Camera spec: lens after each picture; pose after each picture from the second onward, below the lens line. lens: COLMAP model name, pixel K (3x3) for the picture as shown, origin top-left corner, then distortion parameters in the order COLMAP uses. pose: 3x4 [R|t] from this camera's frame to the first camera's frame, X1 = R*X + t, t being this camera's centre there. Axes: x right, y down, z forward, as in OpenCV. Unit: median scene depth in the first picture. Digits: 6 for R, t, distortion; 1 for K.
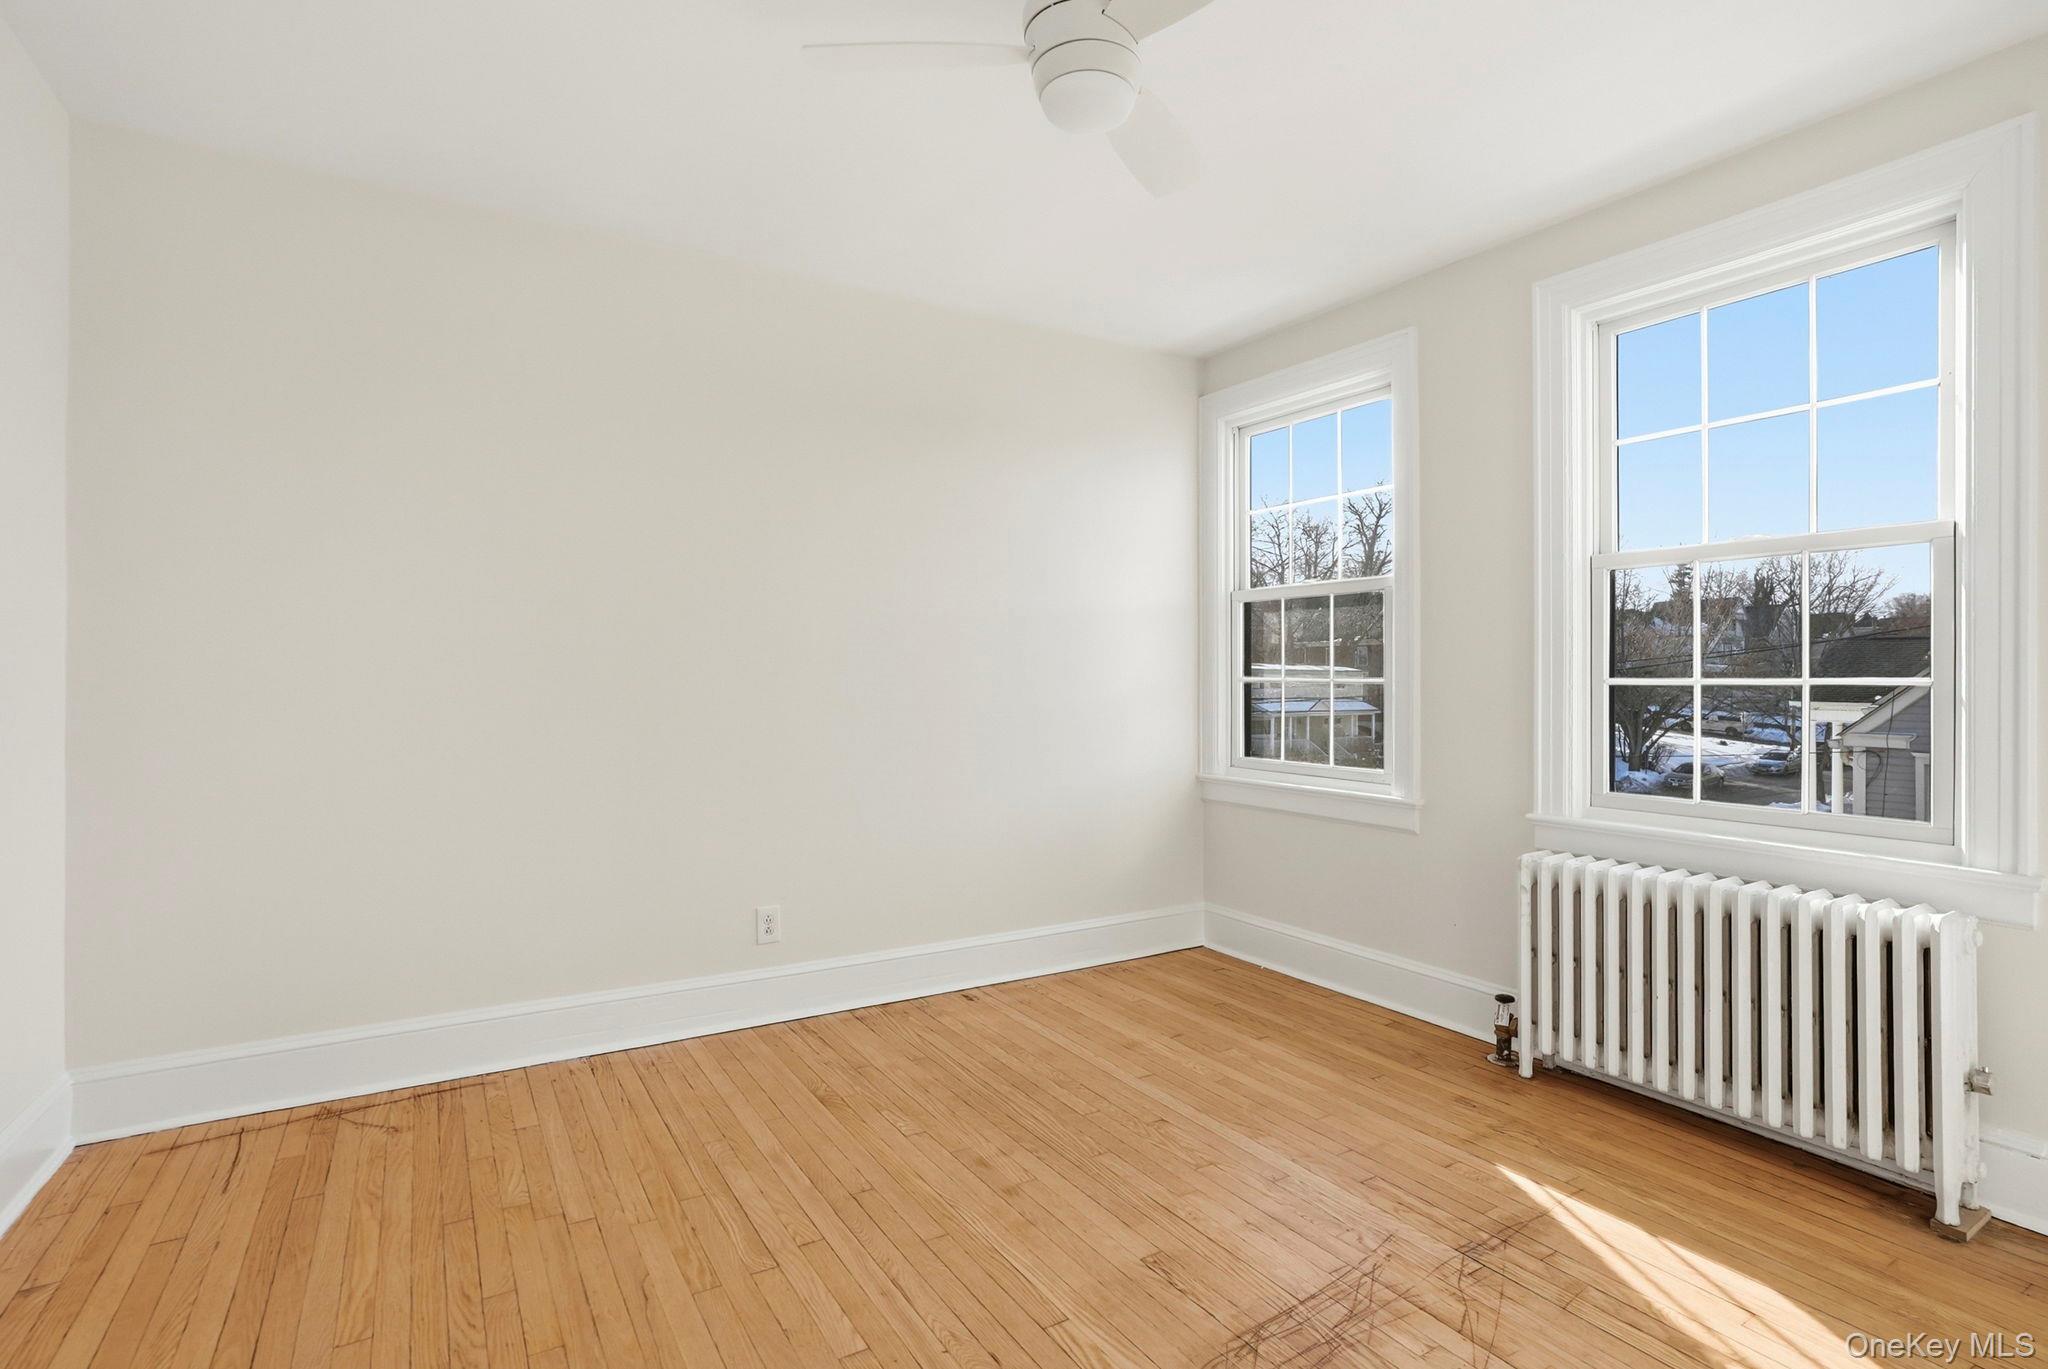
lens RADIAL K [[940.4, 0, 1011.9], [0, 940.4, 684.2], [0, 0, 1]] dist [-0.043332, 0.015912]
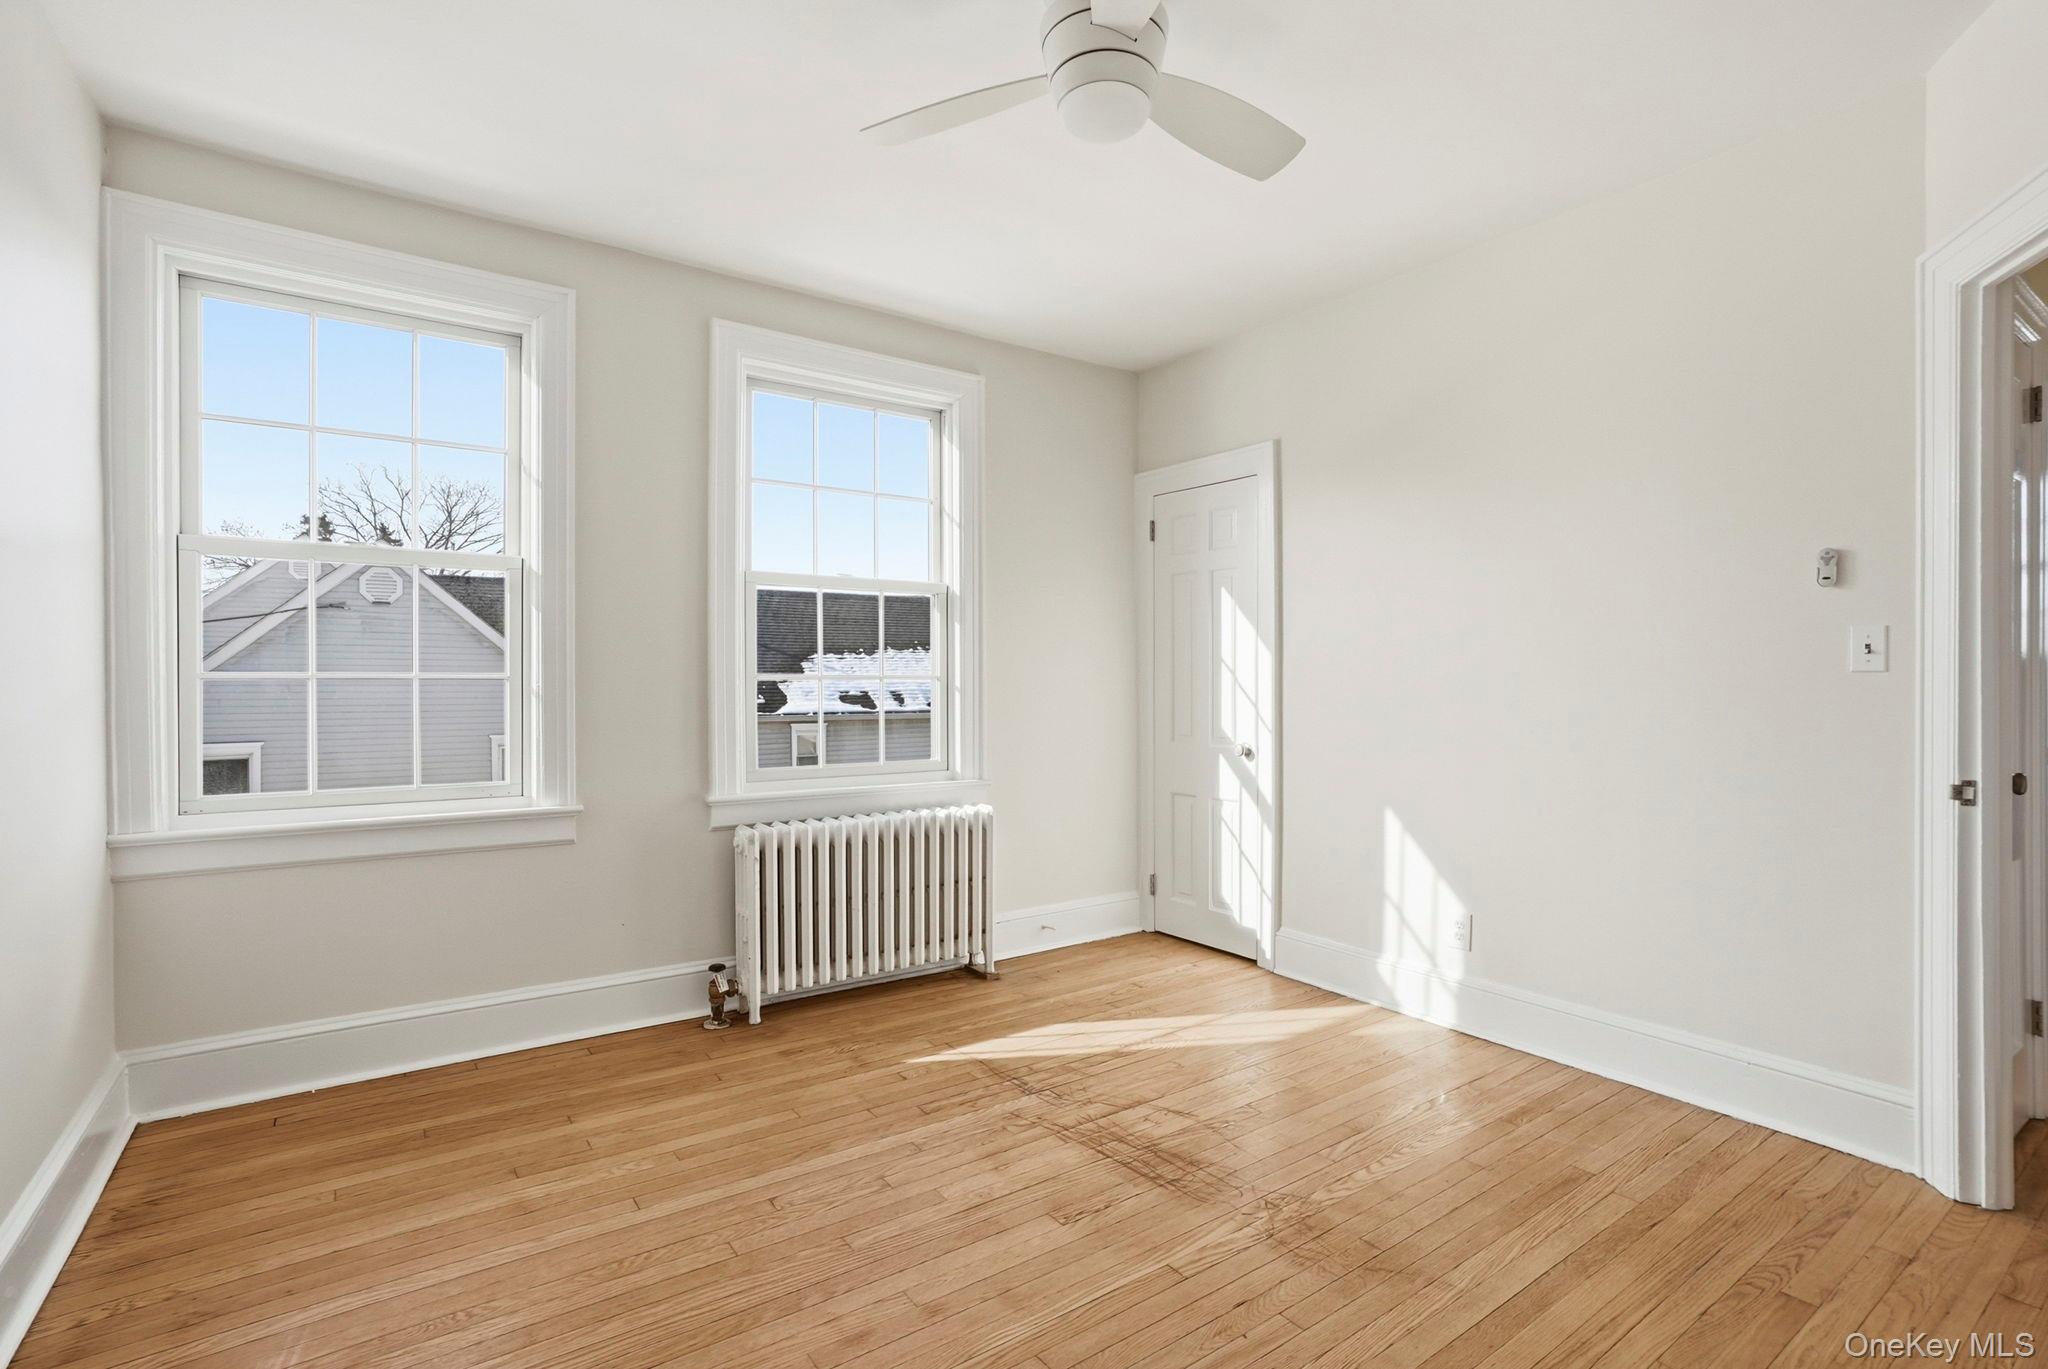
lens RADIAL K [[940.4, 0, 1011.9], [0, 940.4, 684.2], [0, 0, 1]] dist [-0.043332, 0.015912]
pose [[-0.025402, -0.010323, 0.999624, -0.678295], [0.002724, 0.999942, 0.010396, -0.005757], [-0.999674, 0.002987, -0.025373, 0.805301]]
